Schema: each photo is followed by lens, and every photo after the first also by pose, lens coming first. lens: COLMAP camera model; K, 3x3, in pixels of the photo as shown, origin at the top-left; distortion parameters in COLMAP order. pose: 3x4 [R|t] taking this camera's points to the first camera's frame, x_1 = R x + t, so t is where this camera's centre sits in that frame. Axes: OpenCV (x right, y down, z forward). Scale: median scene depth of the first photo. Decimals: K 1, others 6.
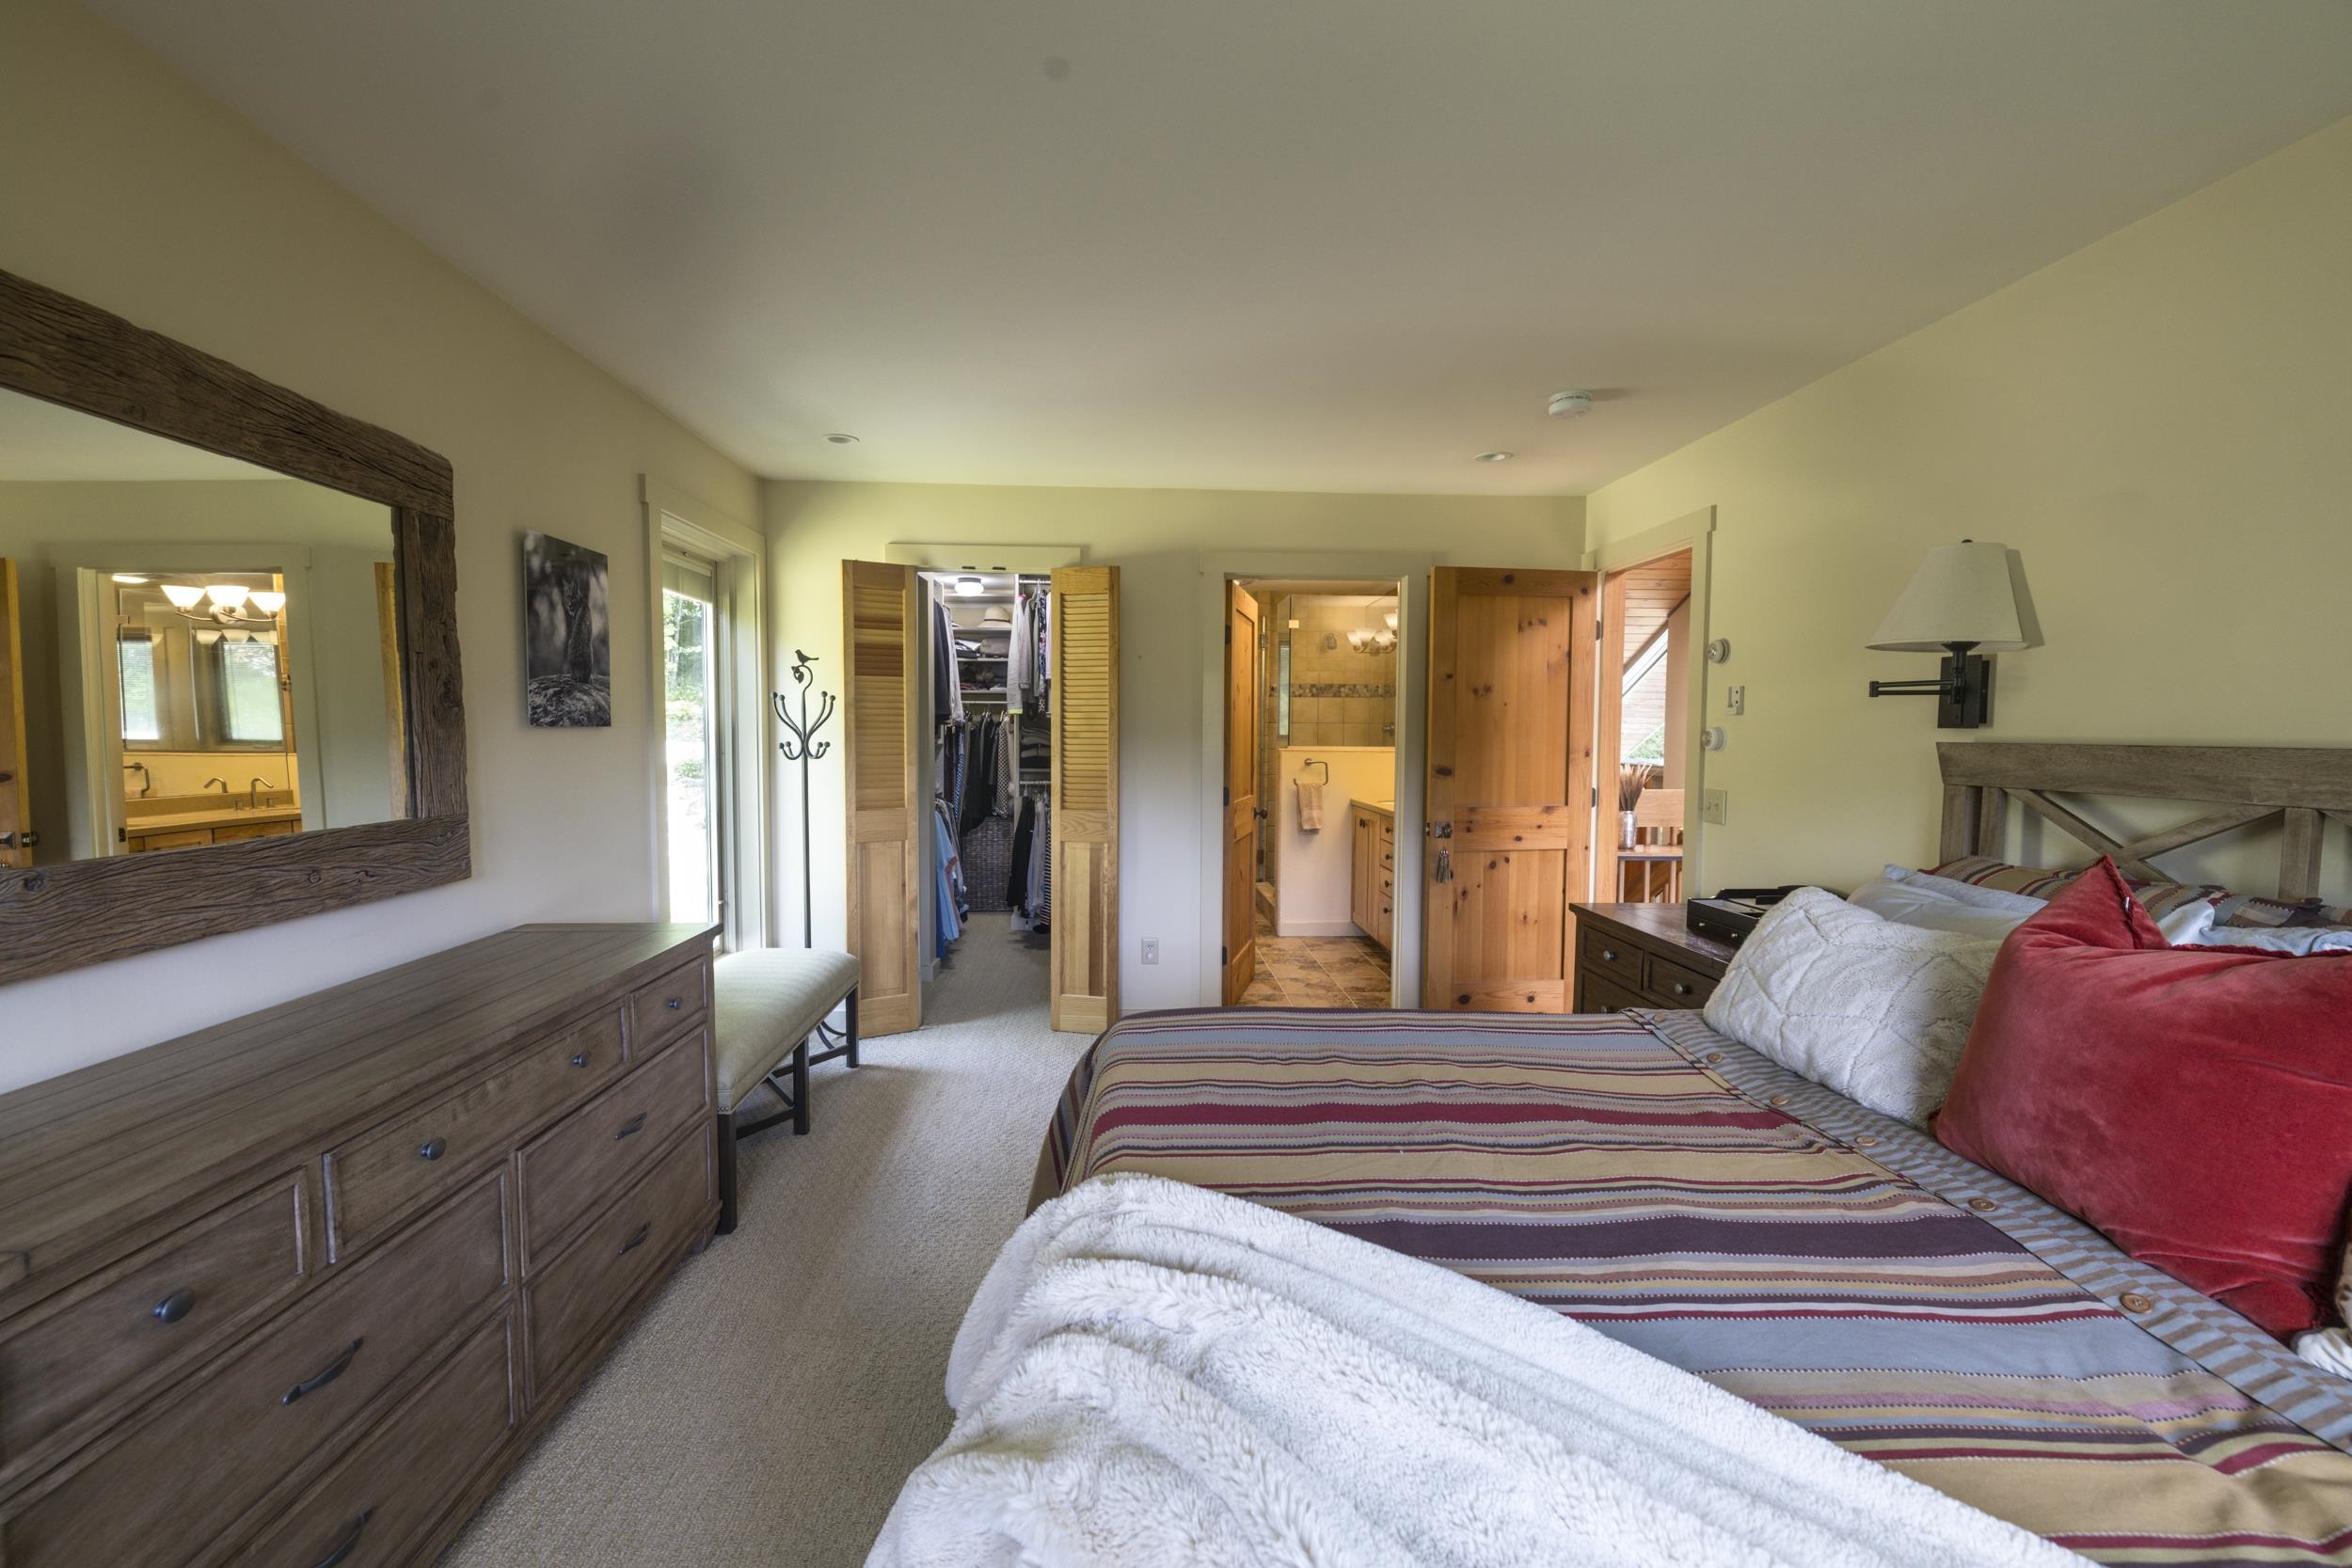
lens RADIAL K [[1013.8, 0, 1171.2], [0, 1013.8, 789.3], [0, 0, 1]] dist [-0.000371, -0.001261]
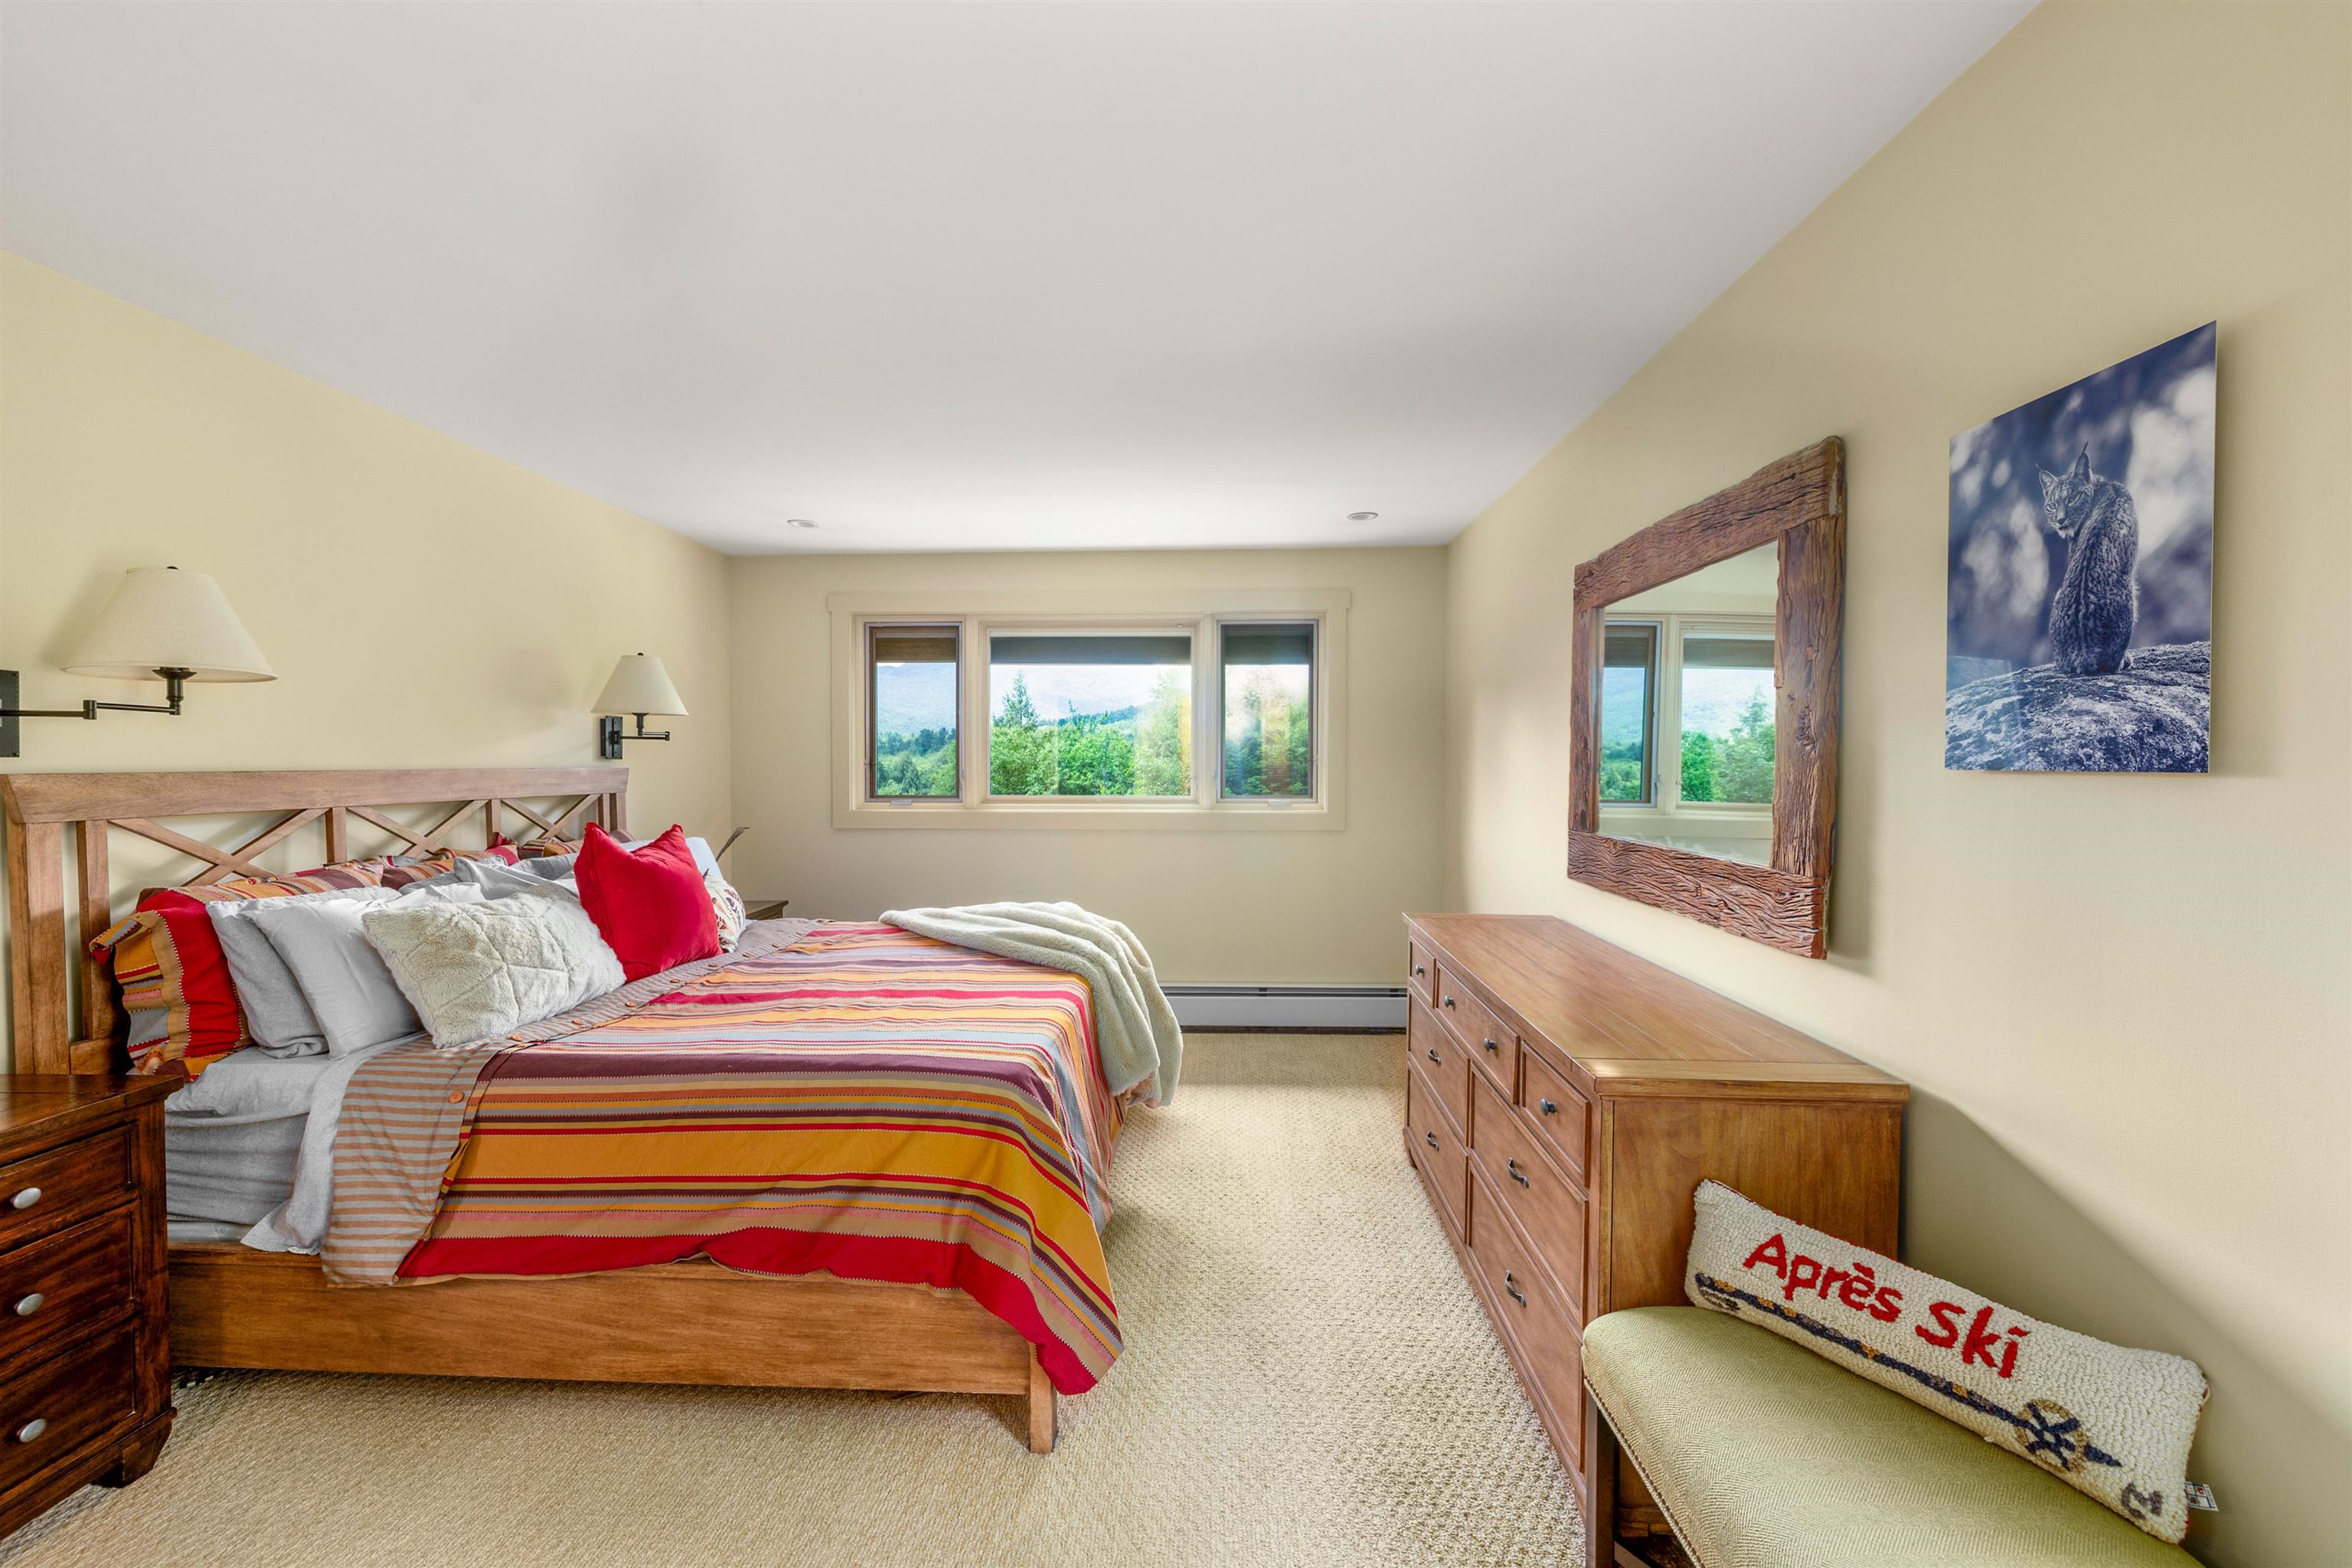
lens RADIAL K [[1013.9, 0, 1178.7], [0, 1013.9, 784.1], [0, 0, 1]] dist [-0.000371, -0.001261]
pose [[-0.996880, -0.009152, 0.078400, -0.210043], [-0.002609, 0.996534, 0.083148, -0.093032], [-0.078889, 0.082684, -0.993449, 1.488574]]
